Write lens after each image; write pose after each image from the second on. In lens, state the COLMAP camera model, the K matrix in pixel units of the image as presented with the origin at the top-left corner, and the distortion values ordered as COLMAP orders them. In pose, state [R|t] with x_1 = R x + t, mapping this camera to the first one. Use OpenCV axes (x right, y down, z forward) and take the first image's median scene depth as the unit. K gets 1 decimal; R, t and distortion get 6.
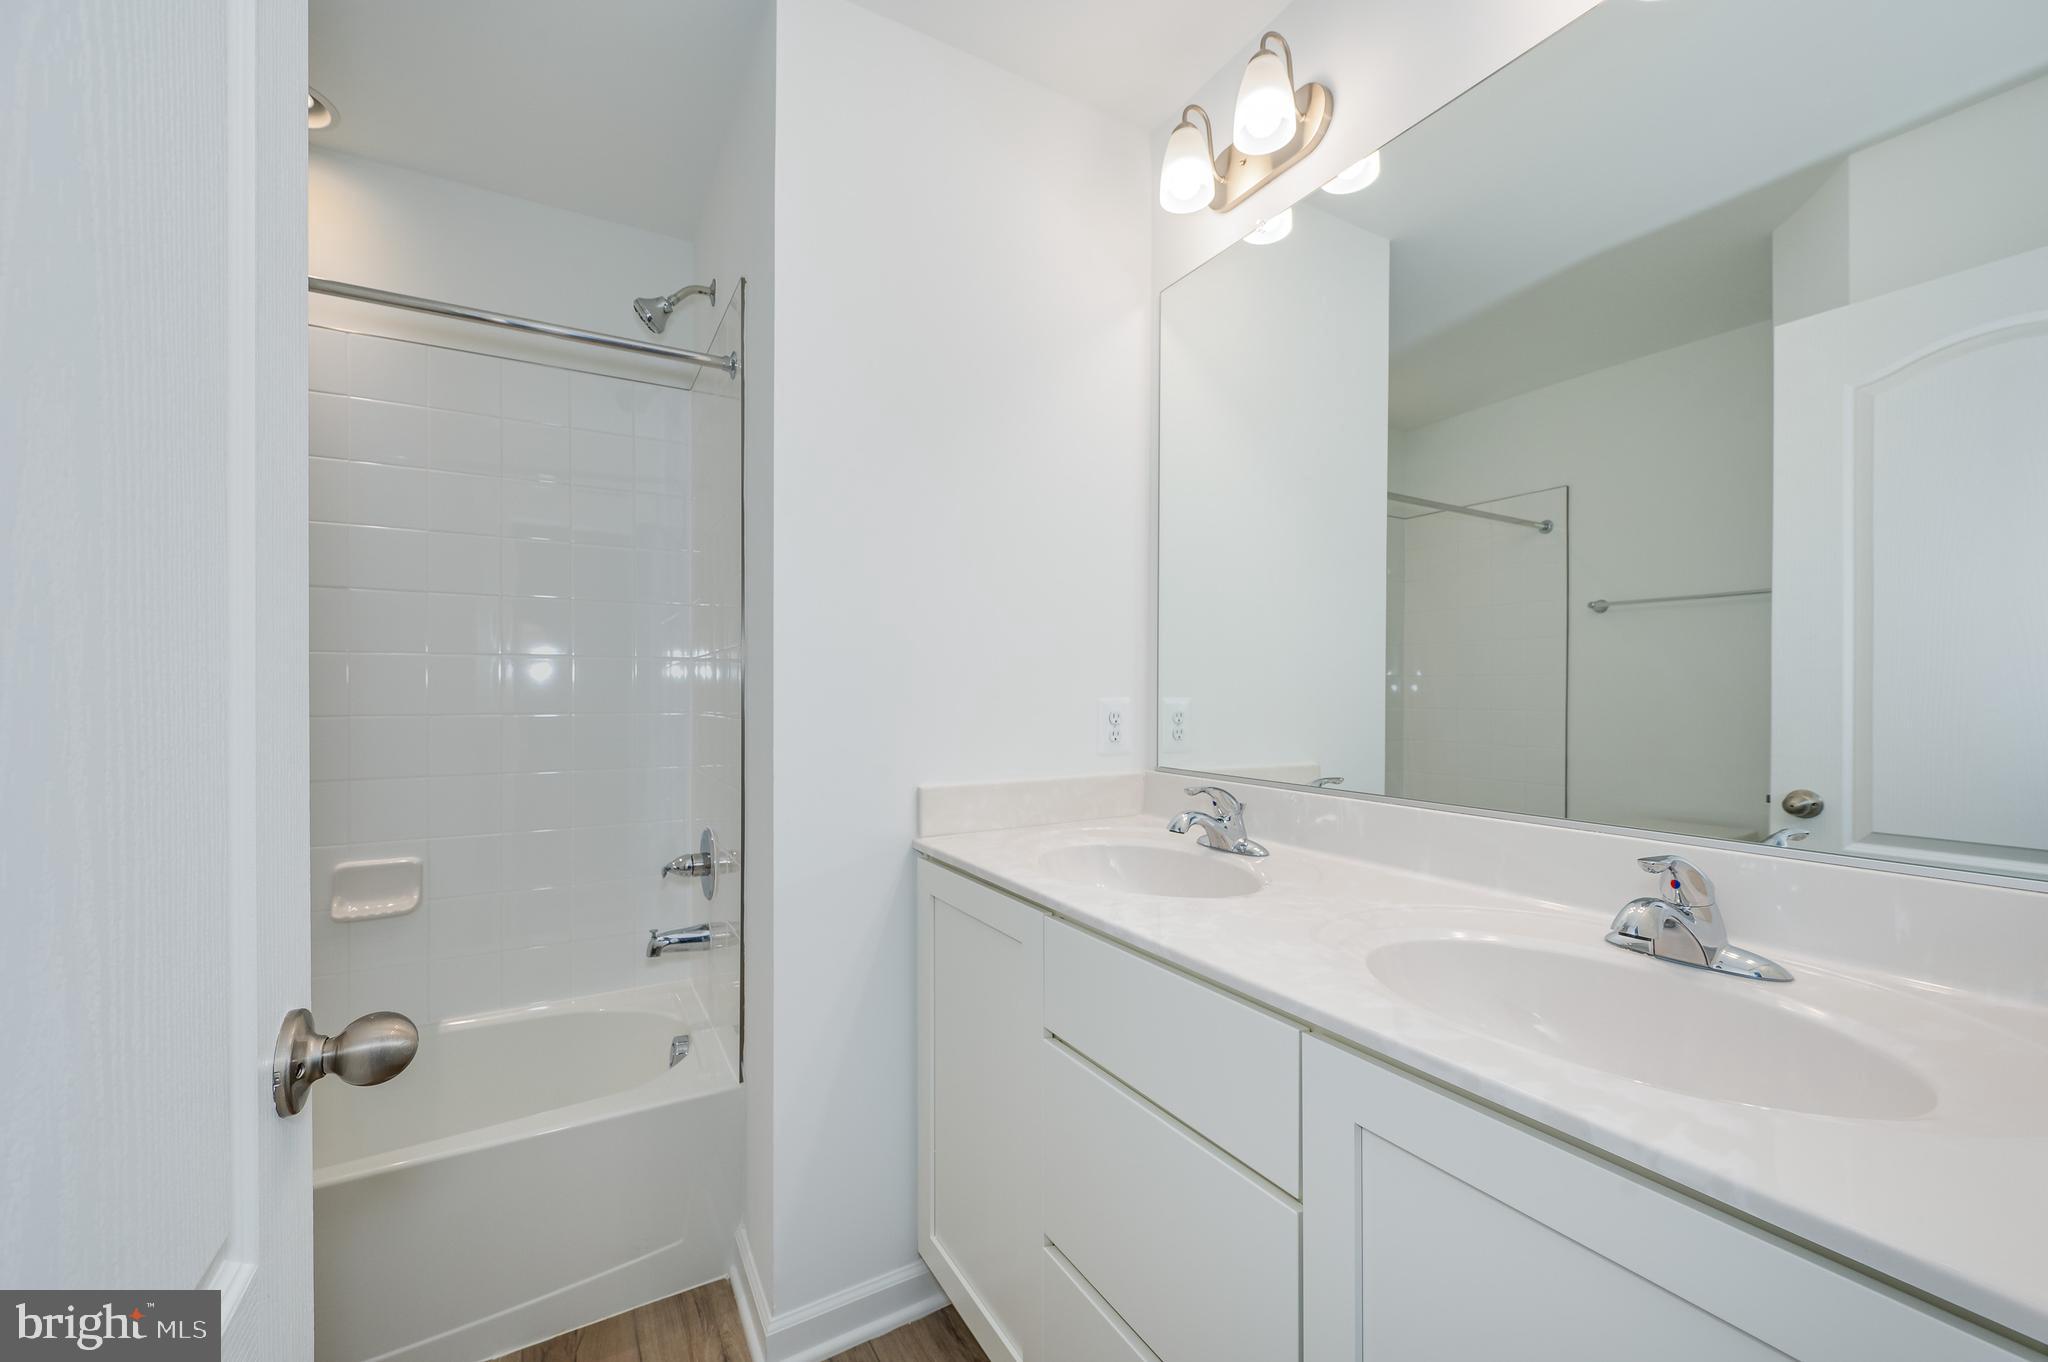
lens RADIAL K [[819.9, 0, 1021.6], [0, 819.9, 689.3], [0, 0, 1]] dist [0.008279, -0.000007]
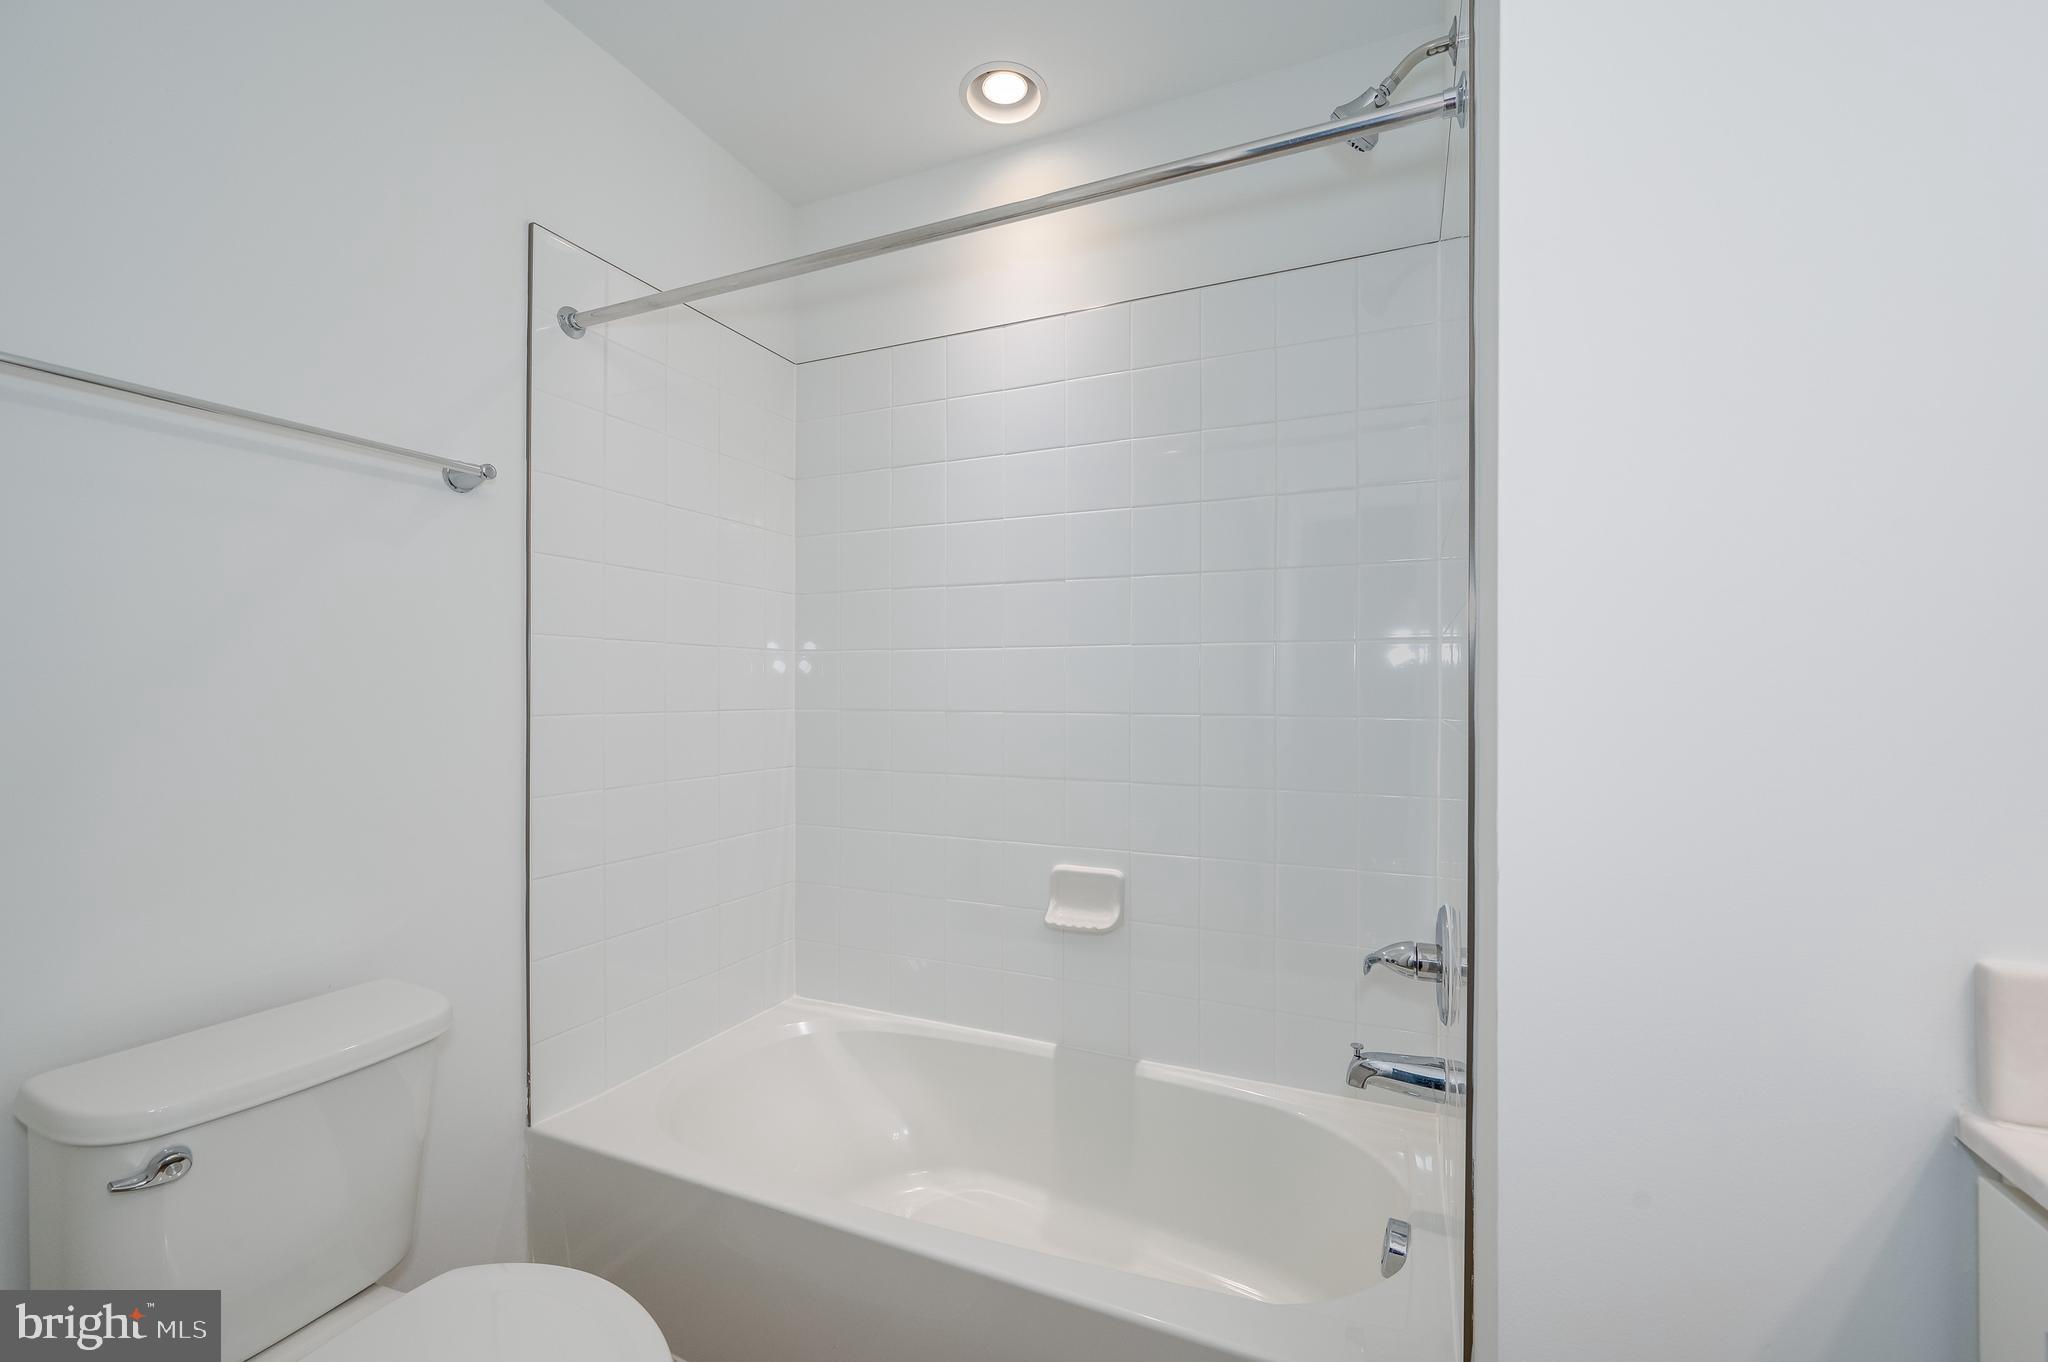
lens RADIAL K [[819.9, 0, 1021.6], [0, 819.9, 689.3], [0, 0, 1]] dist [0.008279, -0.000007]
pose [[0.584920, 0.000913, -0.811090, -0.065082], [-0.000839, 1.000000, 0.000521, 0.003587], [0.811090, 0.000375, 0.584921, 0.391147]]
